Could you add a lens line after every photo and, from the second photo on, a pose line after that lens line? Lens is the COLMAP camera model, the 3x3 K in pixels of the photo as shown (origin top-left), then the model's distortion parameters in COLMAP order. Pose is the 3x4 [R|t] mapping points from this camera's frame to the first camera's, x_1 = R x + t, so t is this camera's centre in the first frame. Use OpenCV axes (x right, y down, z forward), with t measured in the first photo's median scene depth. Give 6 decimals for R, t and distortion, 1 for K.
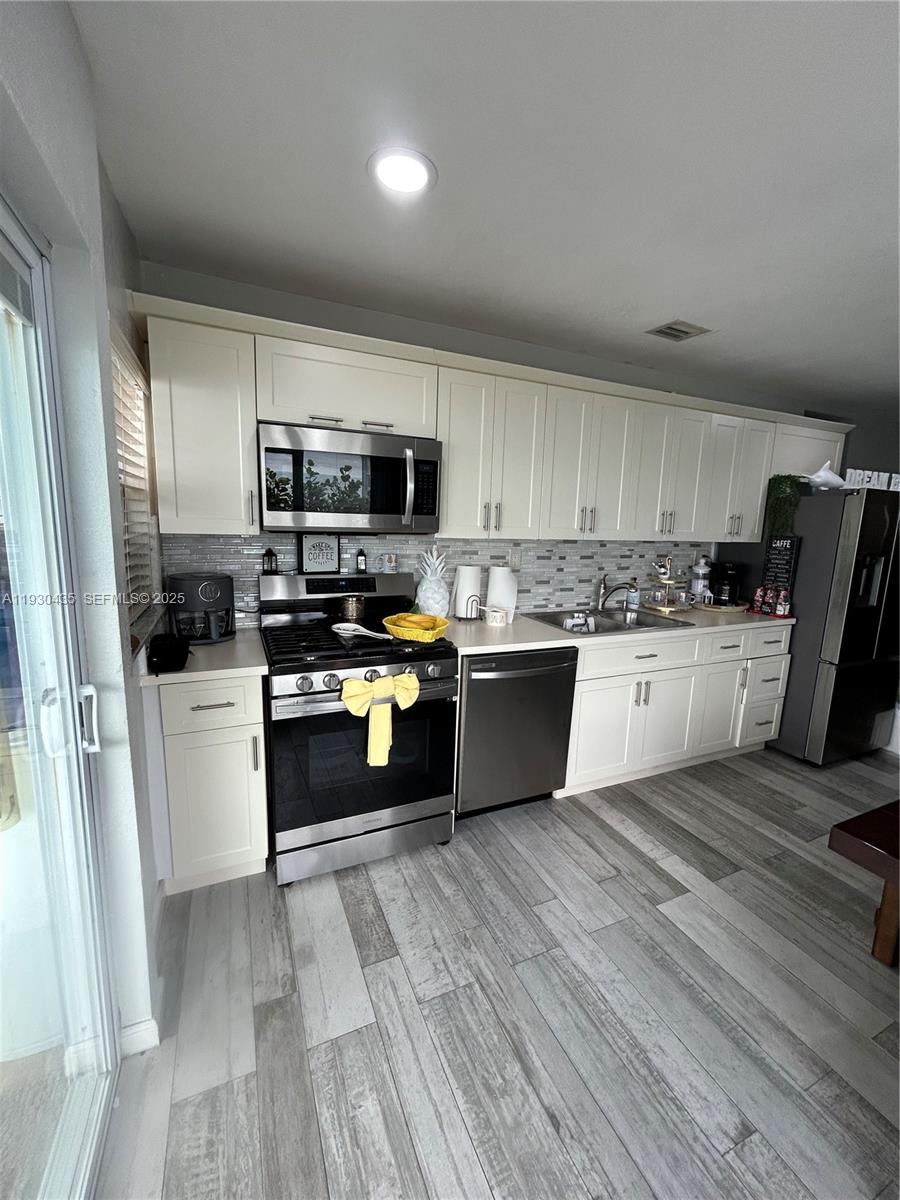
lens RADIAL K [[484.3, 0, 447.5], [0, 484.3, 601.7], [0, 0, 1]] dist [-0.002153, 0.000525]
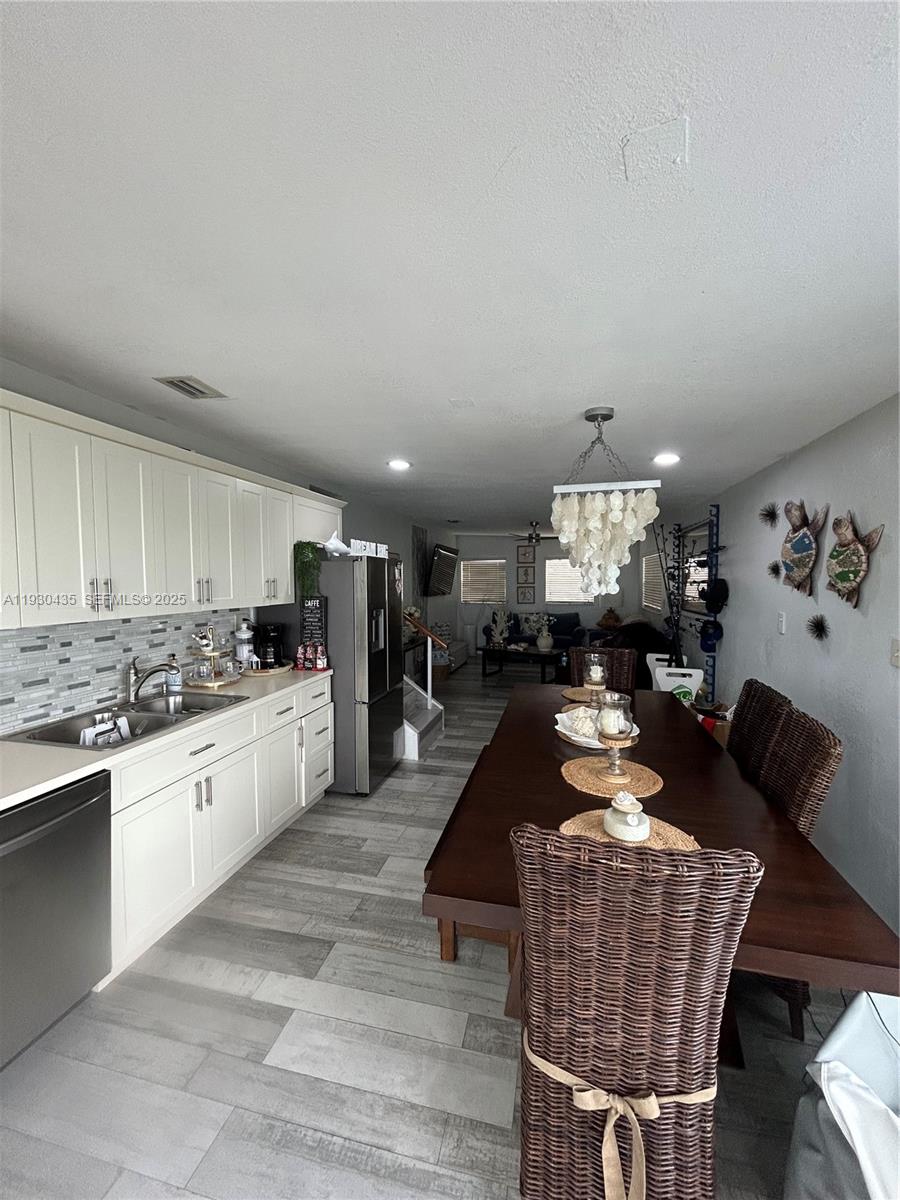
lens RADIAL K [[485.3, 0, 449.5], [0, 485.3, 601.9], [0, 0, 1]] dist [-0.000473, 0.001151]
pose [[0.611981, -0.069046, 0.787852, 0.018823], [0.148314, 0.988527, -0.028573, -0.050892], [-0.776841, 0.134336, 0.615201, 0.093135]]
